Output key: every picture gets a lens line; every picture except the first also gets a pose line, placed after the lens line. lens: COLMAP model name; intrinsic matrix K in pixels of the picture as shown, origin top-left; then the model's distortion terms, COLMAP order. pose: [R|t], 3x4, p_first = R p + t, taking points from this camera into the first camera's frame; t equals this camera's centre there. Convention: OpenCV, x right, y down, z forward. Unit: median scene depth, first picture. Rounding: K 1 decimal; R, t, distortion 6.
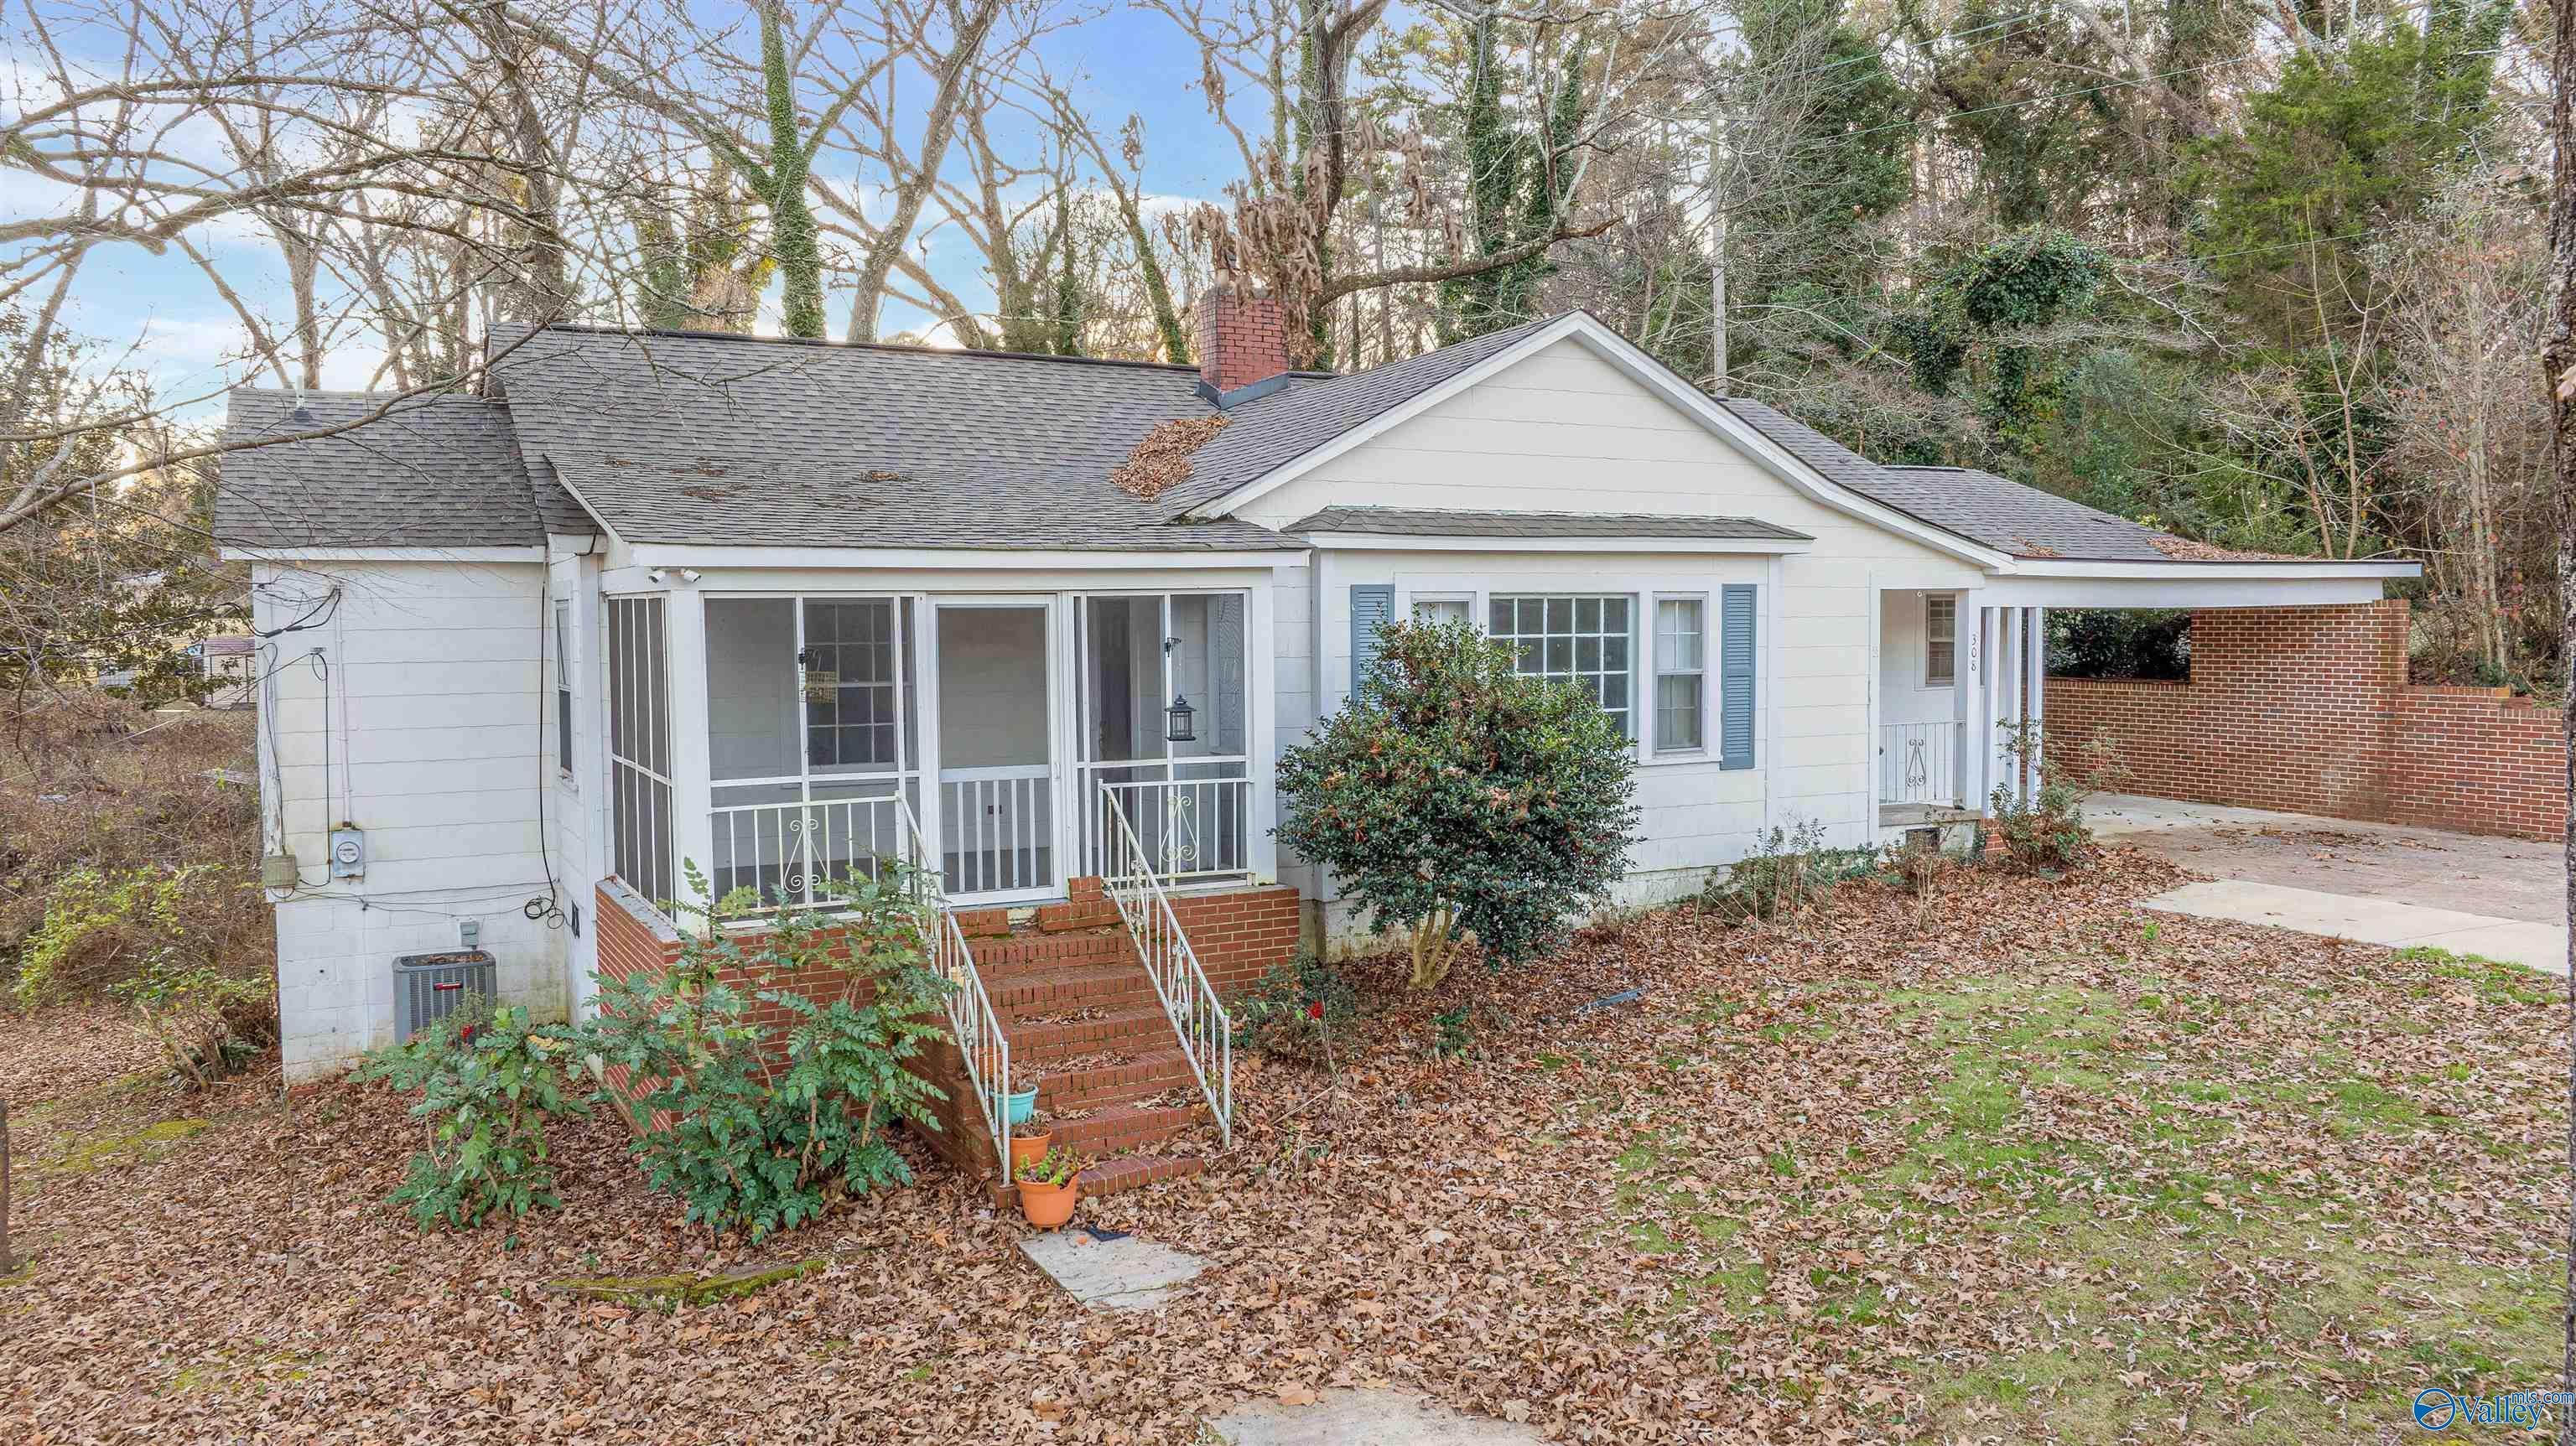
lens RADIAL K [[1819.3, 0, 1294.3], [0, 1819.3, 721.8], [0, 0, 1]] dist [-0.022226, -0.000616]
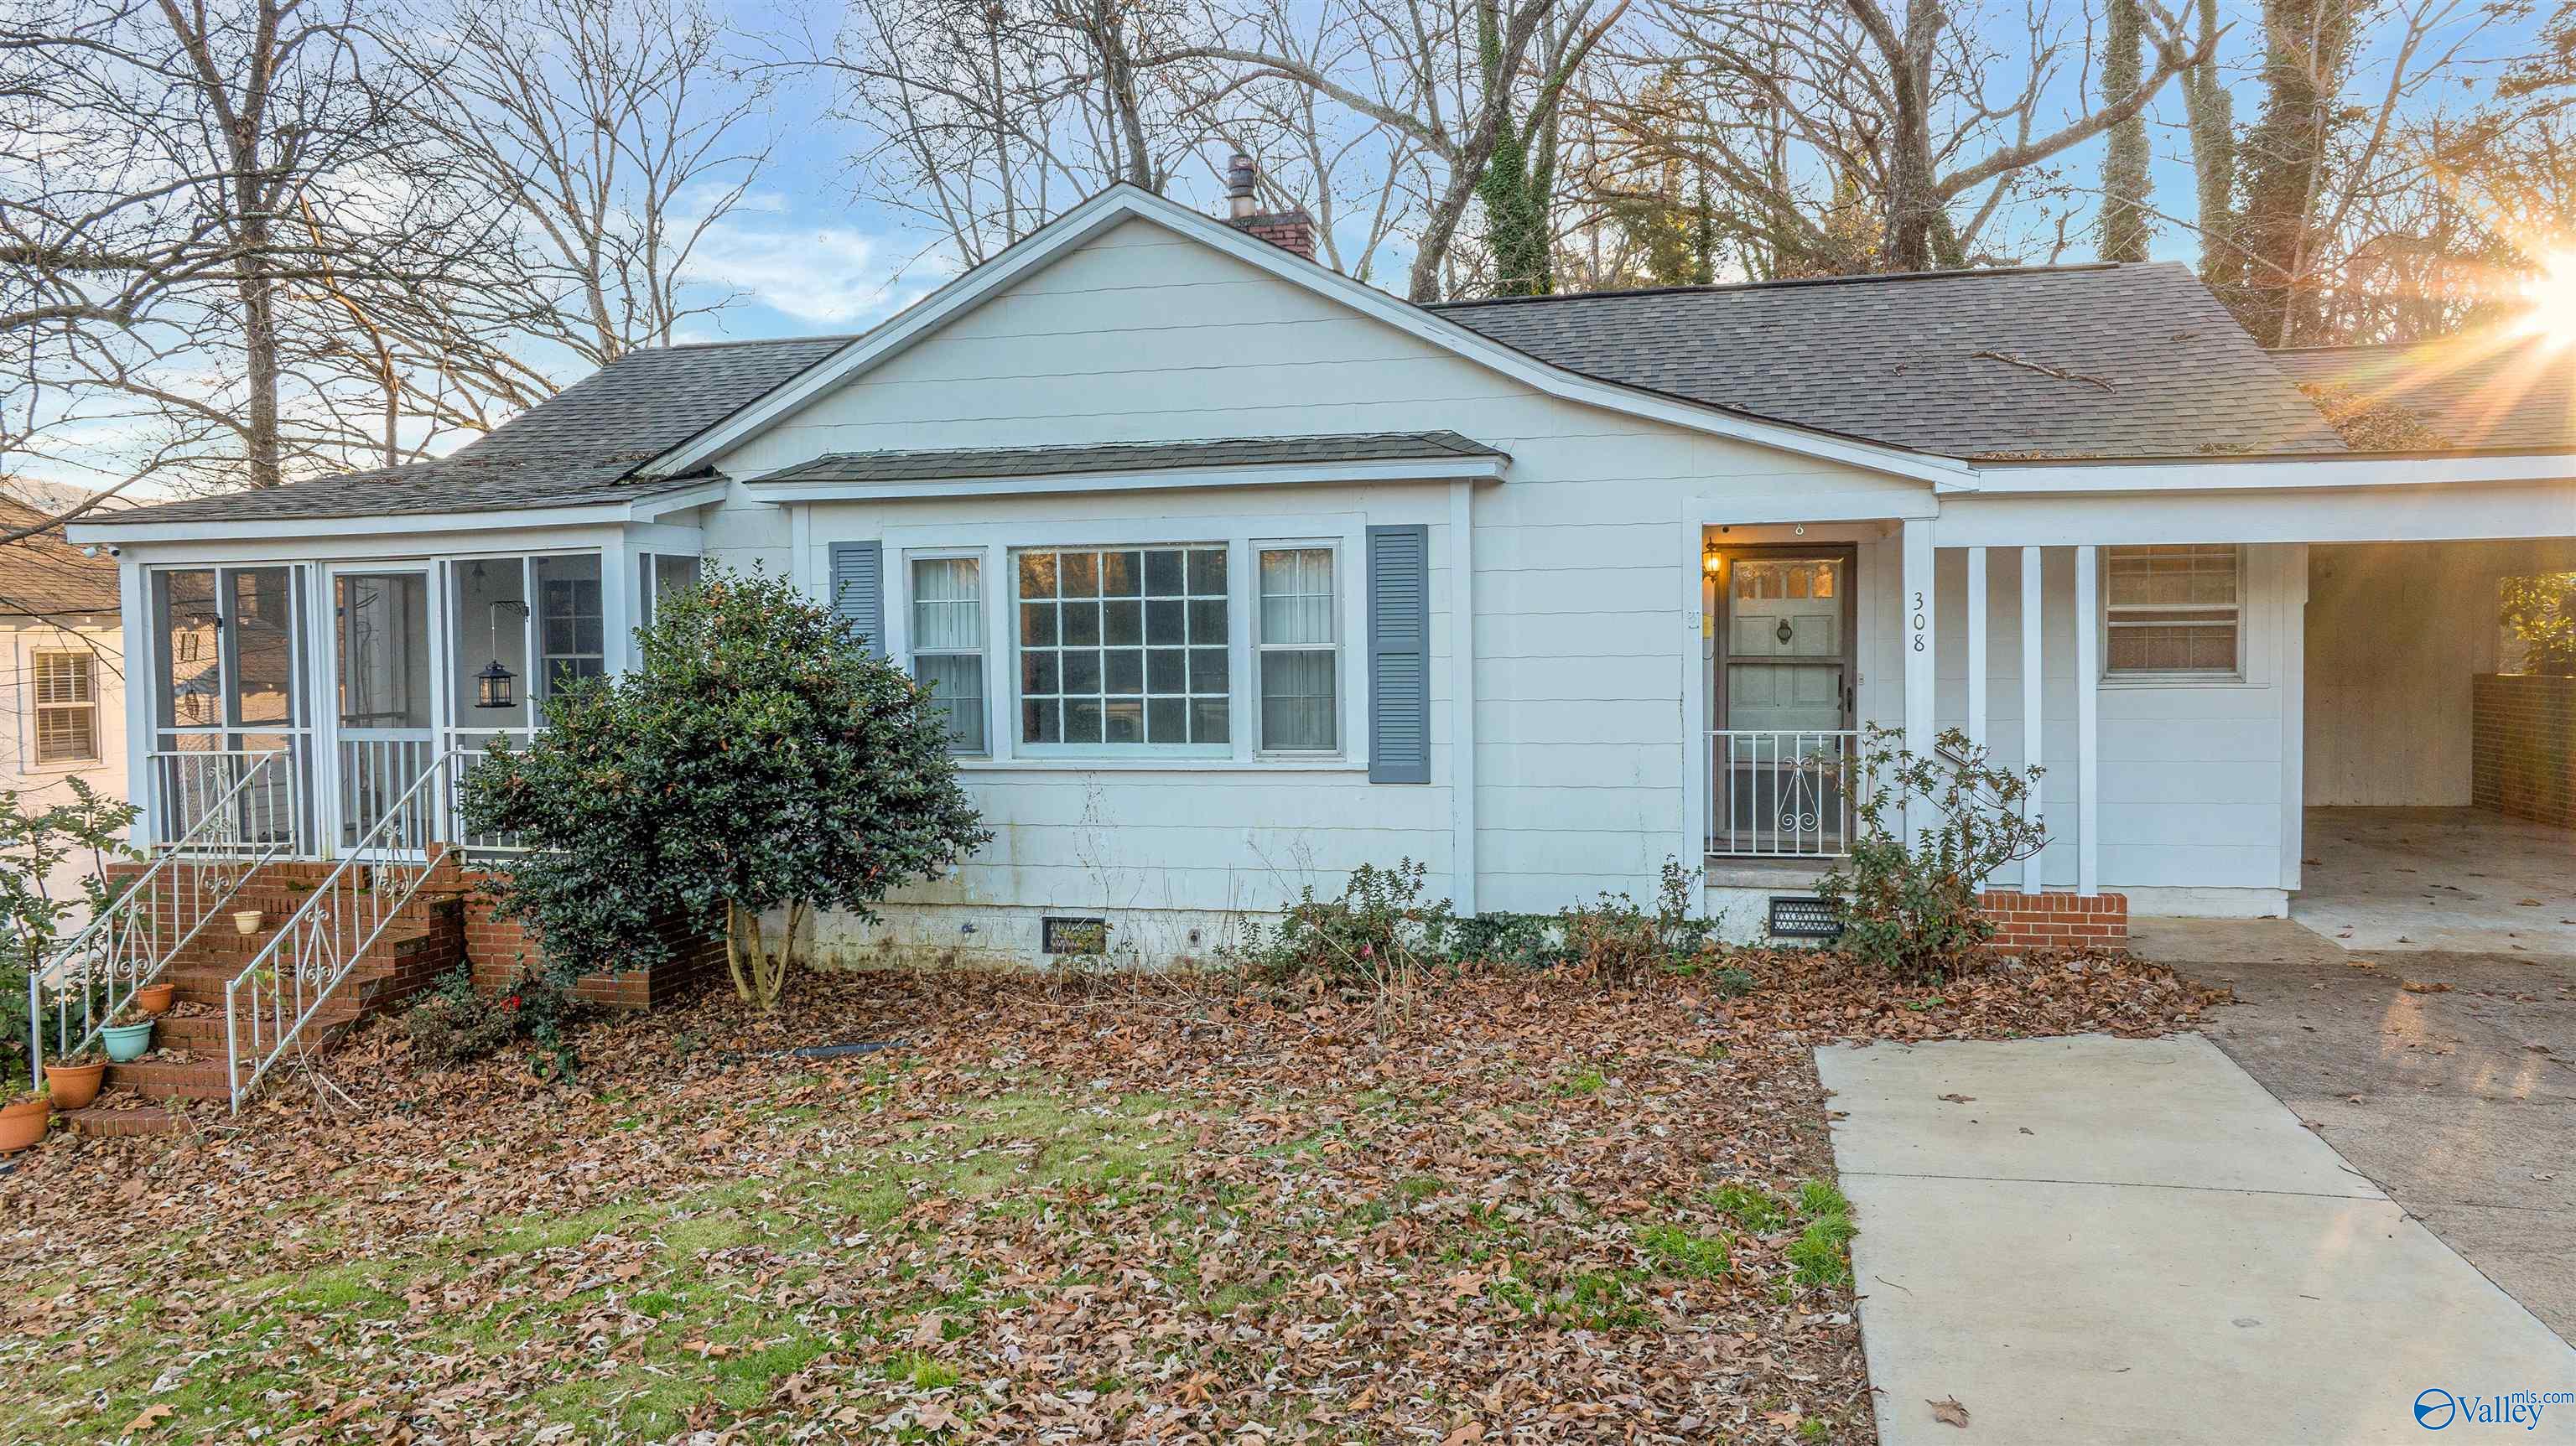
lens RADIAL K [[1819.3, 0, 1294.3], [0, 1819.3, 721.8], [0, 0, 1]] dist [-0.022226, -0.000616]
pose [[0.751821, 0.024467, -0.658913, 0.919500], [-0.032792, 0.999462, -0.000304, 0.004629], [0.658551, 0.021835, 0.752219, 0.577163]]
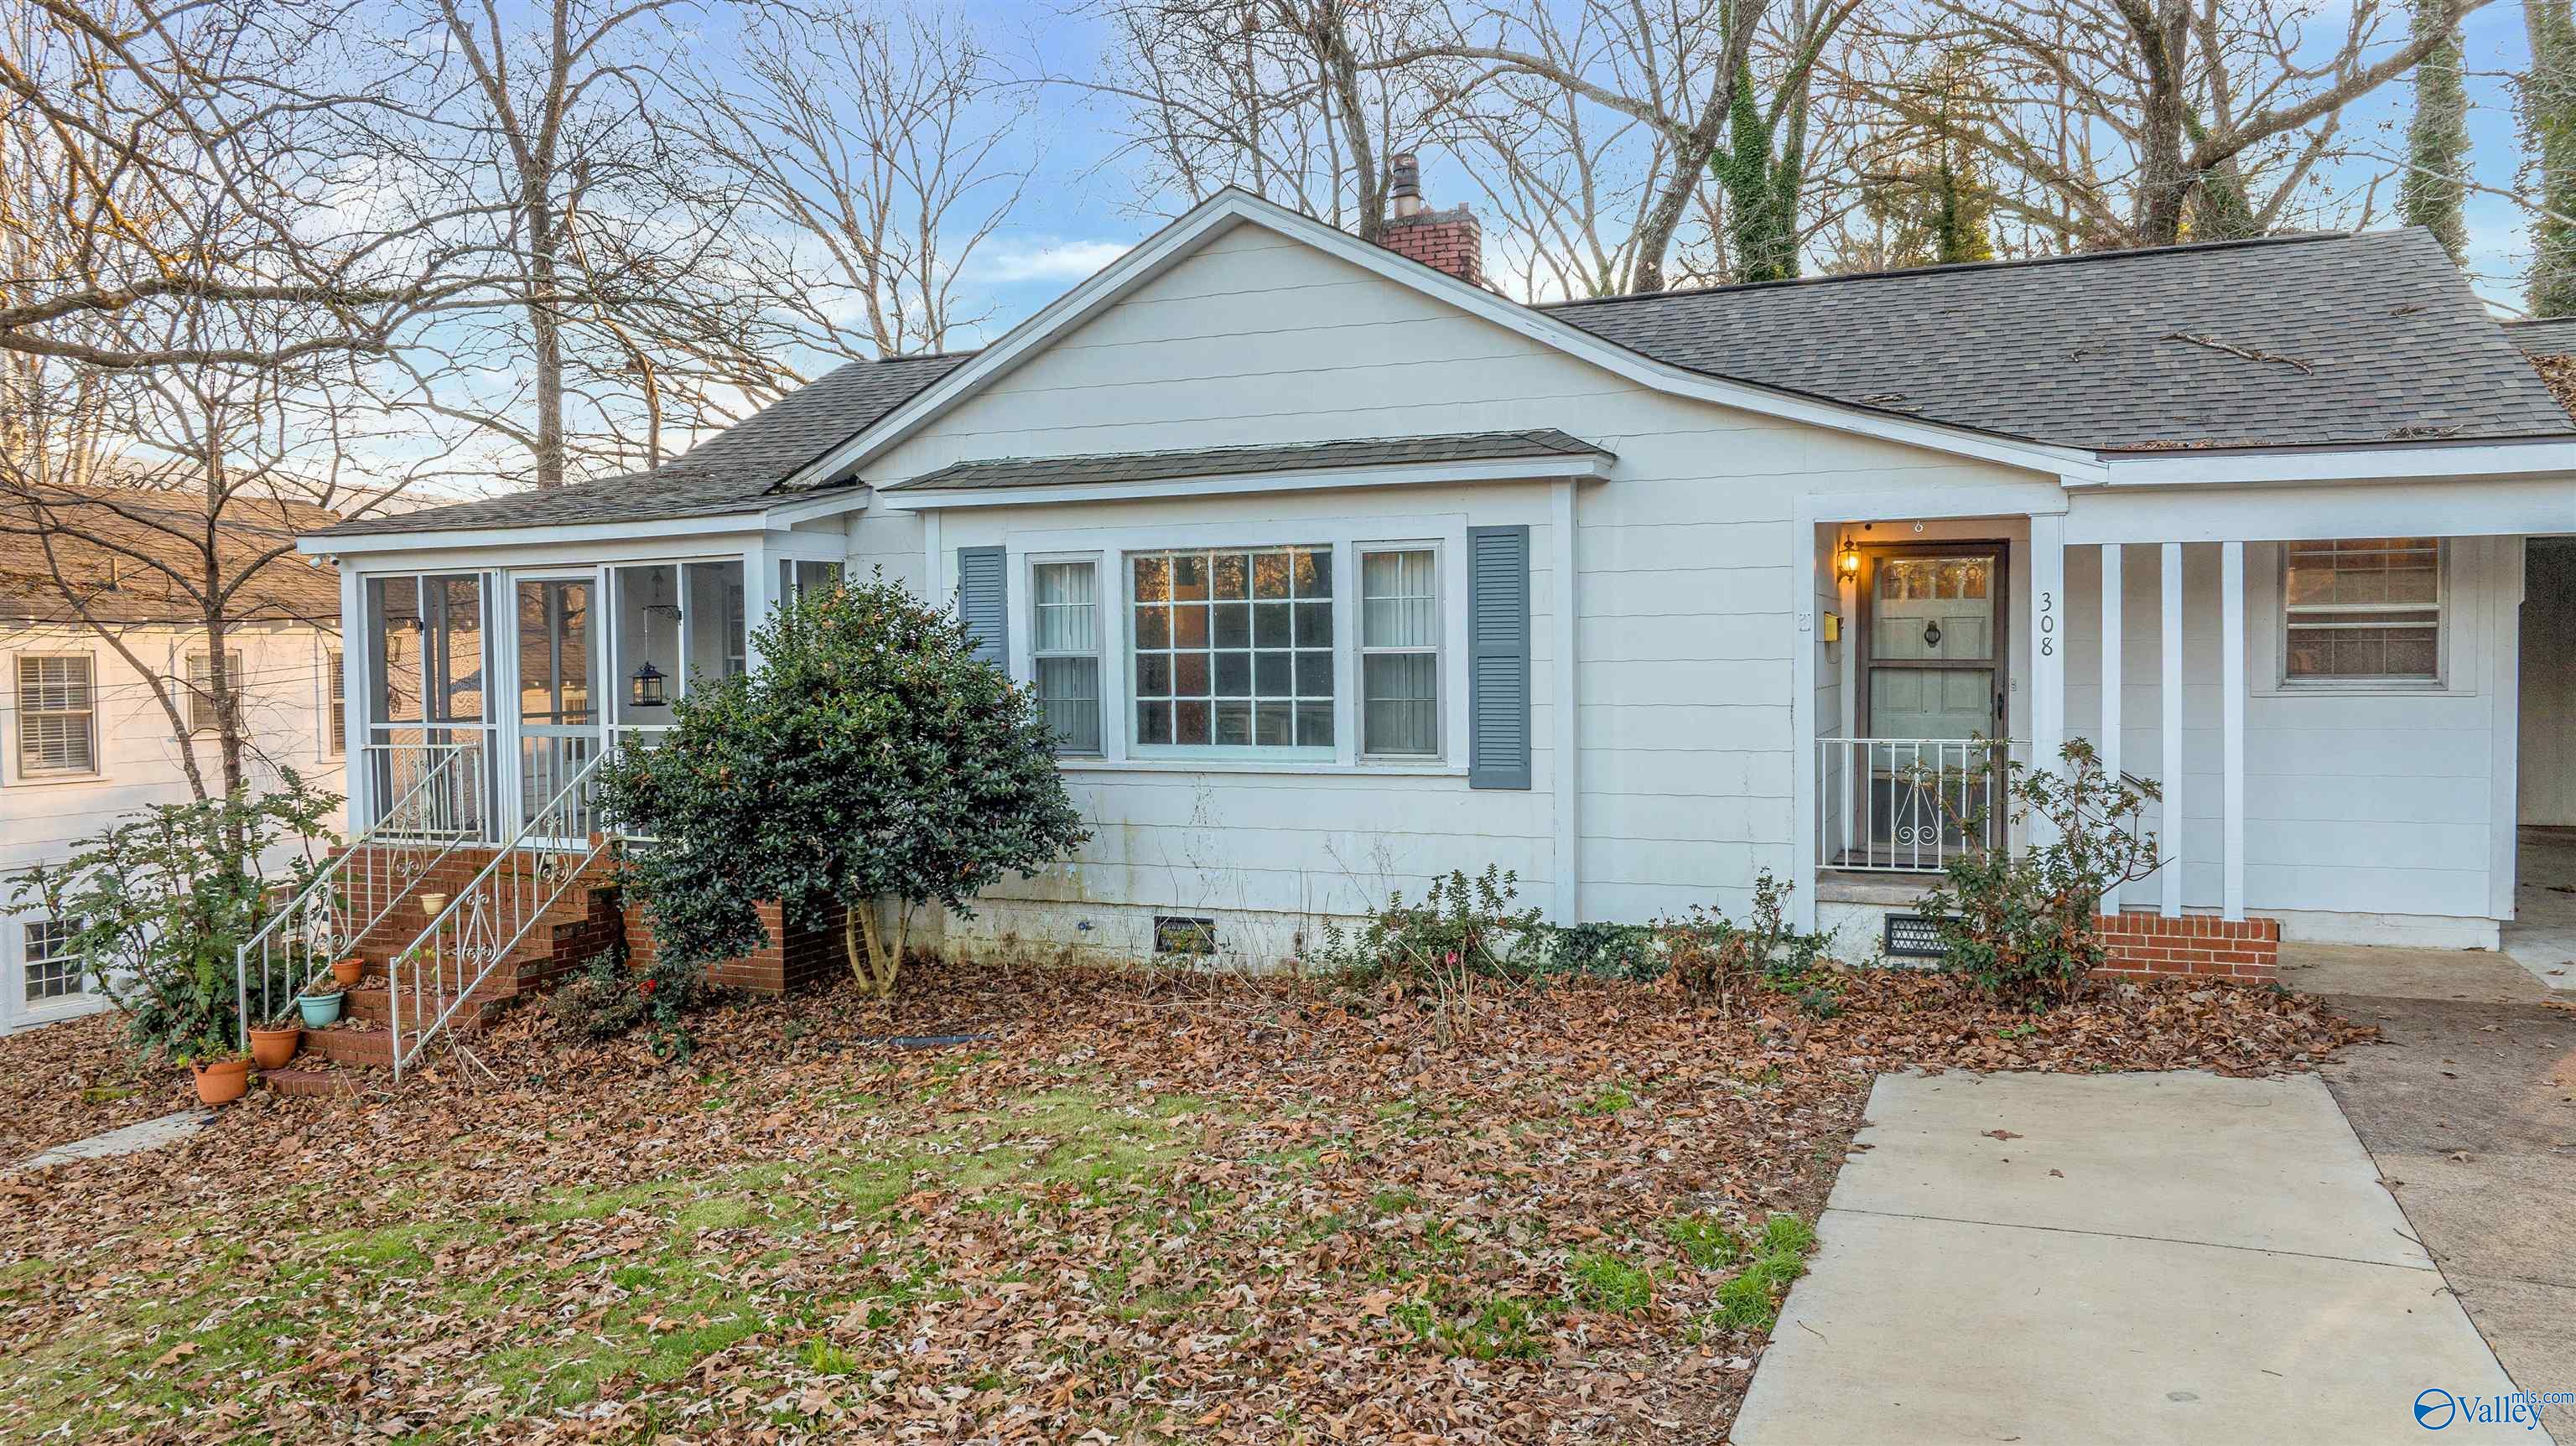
lens RADIAL K [[1819.3, 0, 1294.3], [0, 1819.3, 721.8], [0, 0, 1]] dist [-0.022226, -0.000616]
pose [[0.637391, 0.029441, -0.769978, 0.986034], [-0.039743, 0.999196, 0.005306, -0.000567], [0.769515, 0.027219, 0.638049, 0.652854]]
